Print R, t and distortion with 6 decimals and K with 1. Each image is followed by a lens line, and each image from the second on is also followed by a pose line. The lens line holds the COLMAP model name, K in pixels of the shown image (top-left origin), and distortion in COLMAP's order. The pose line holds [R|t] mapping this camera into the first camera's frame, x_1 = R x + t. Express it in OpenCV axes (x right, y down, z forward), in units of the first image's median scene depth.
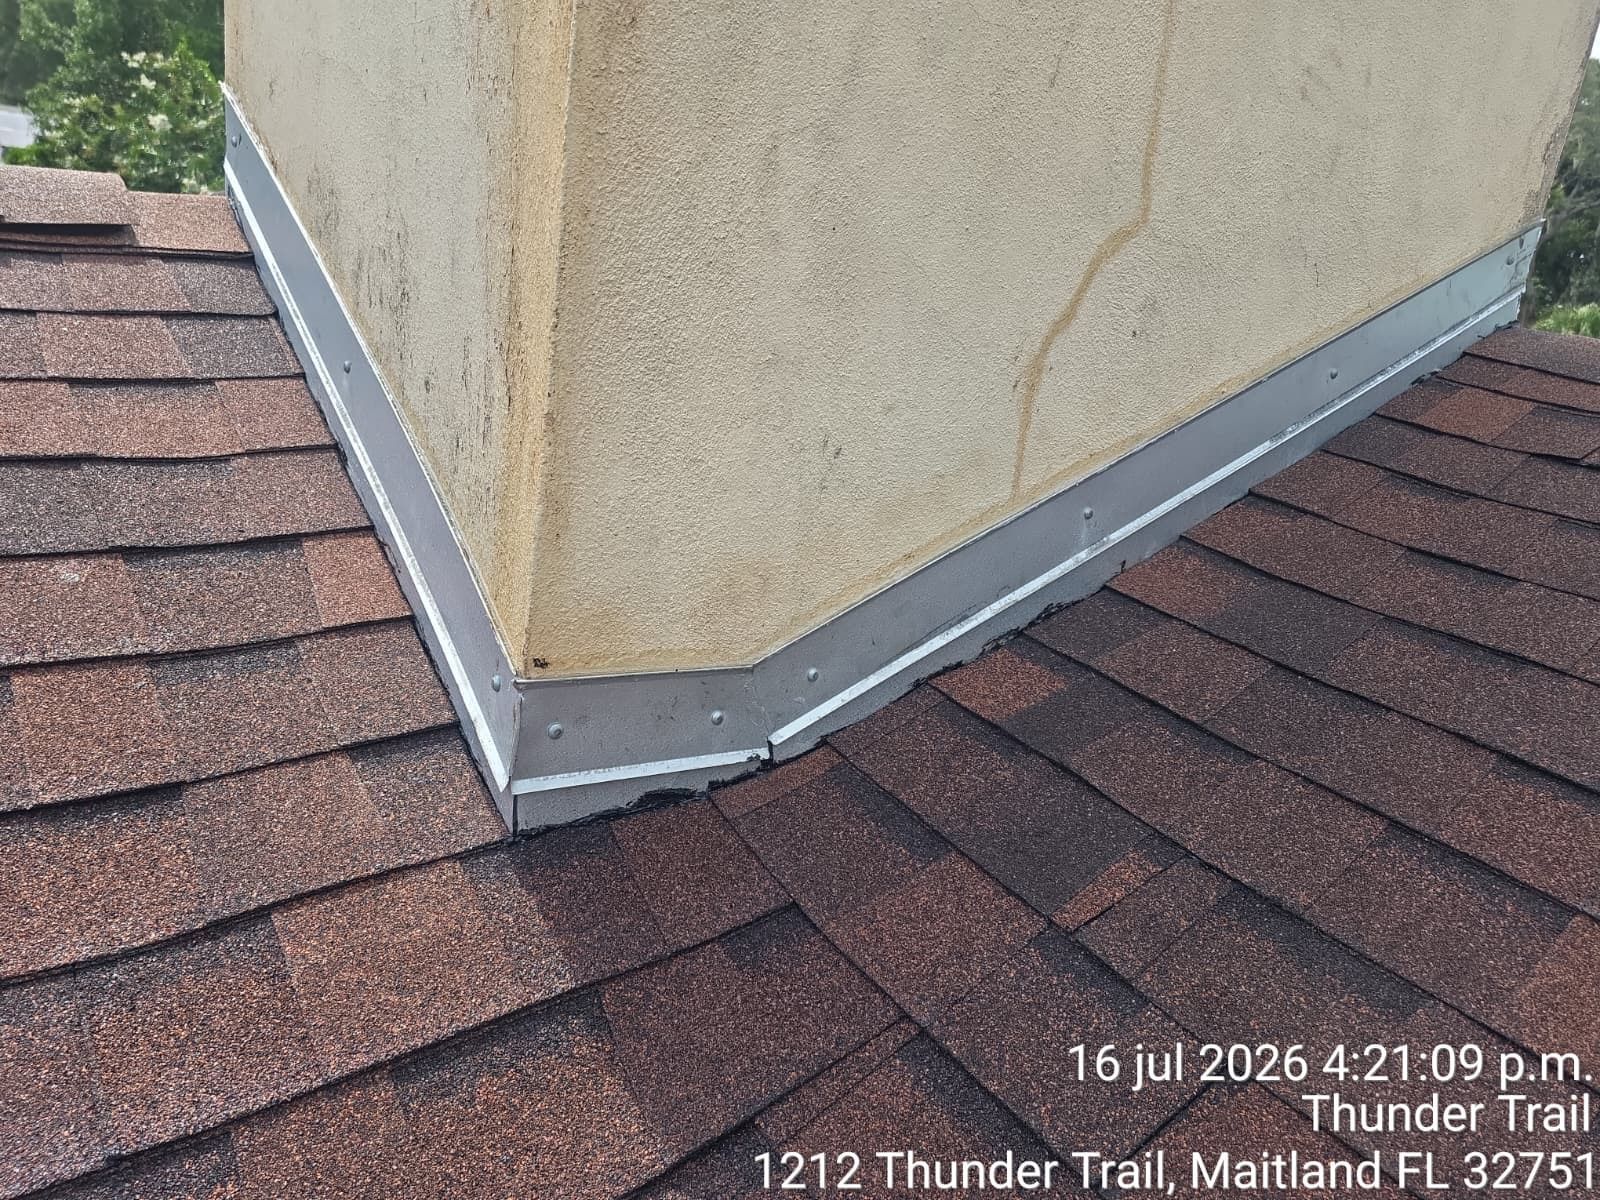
lens RADIAL K [[1078.4, 0, 798.2], [0, 1078.4, 589.8], [0, 0, 1]] dist [0.064871, -0.068555]
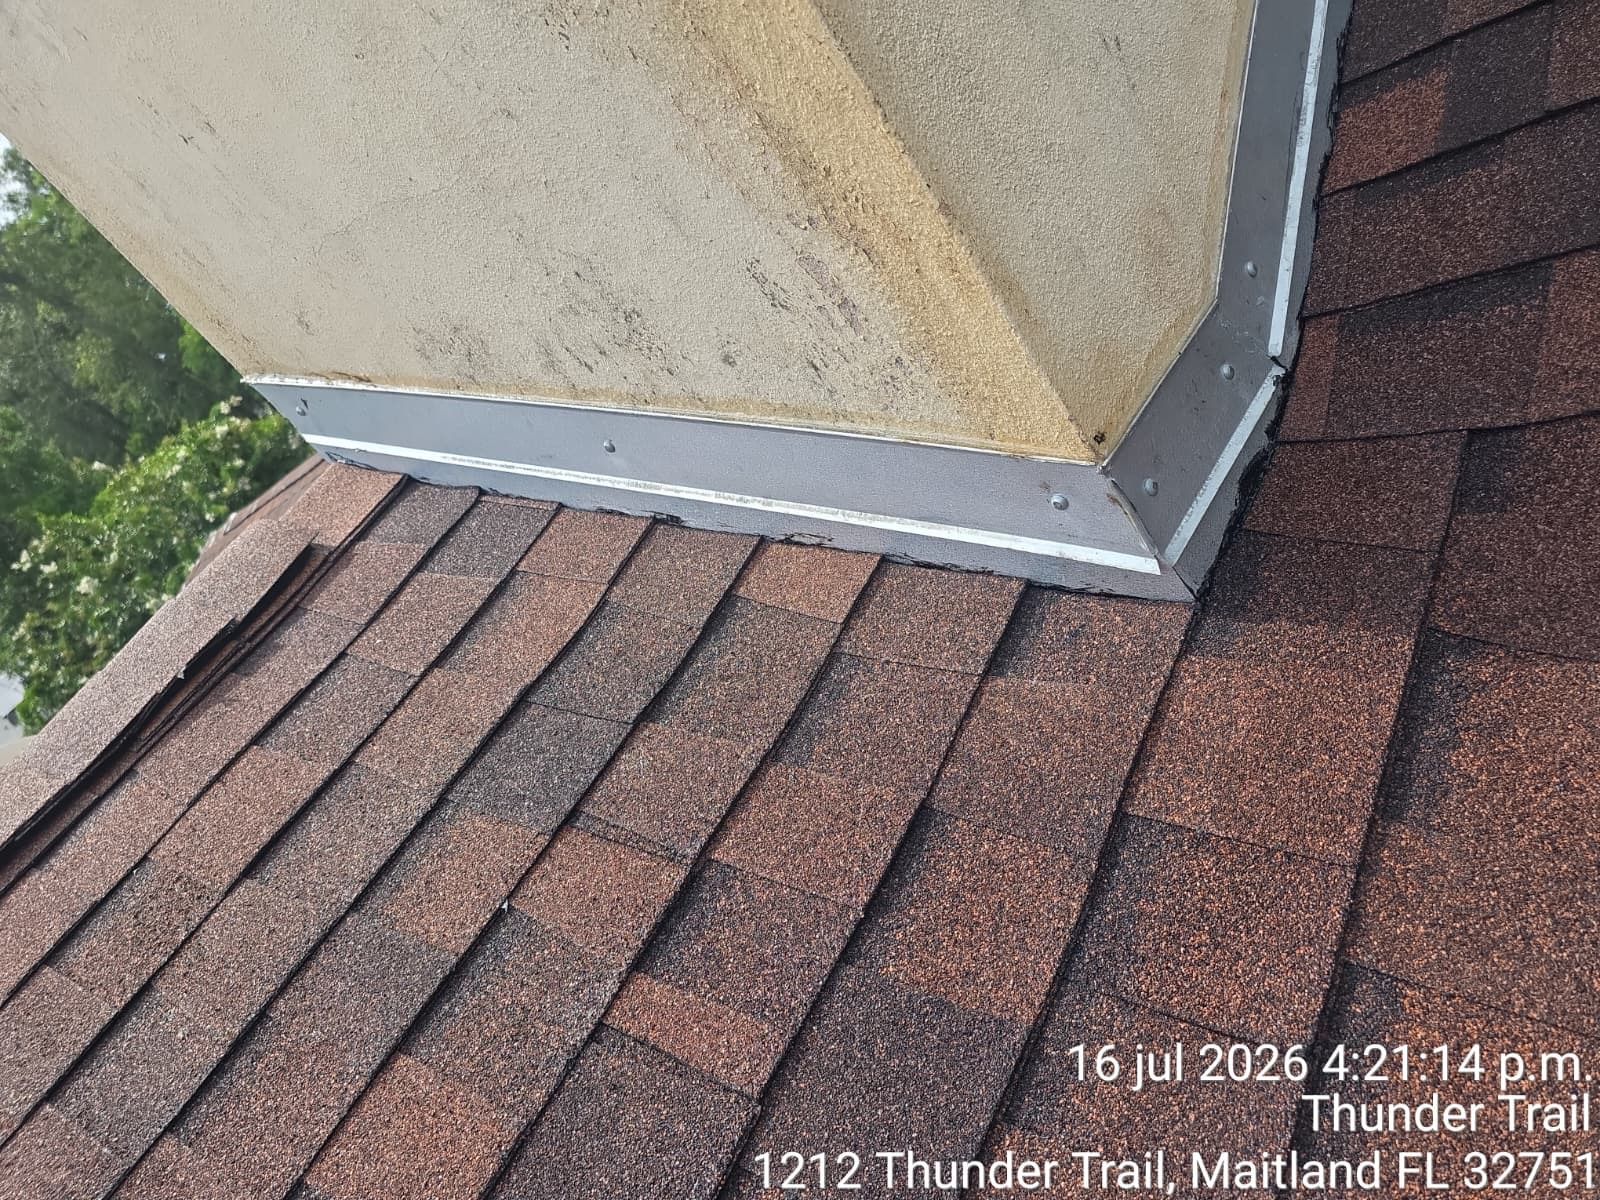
lens RADIAL K [[1078.4, 0, 798.2], [0, 1078.4, 589.8], [0, 0, 1]] dist [0.064871, -0.068555]
pose [[0.681016, -0.723114, -0.115428, -0.301741], [0.731584, 0.678686, 0.064575, -0.065926], [0.031644, -0.128422, 0.991215, 0.072235]]
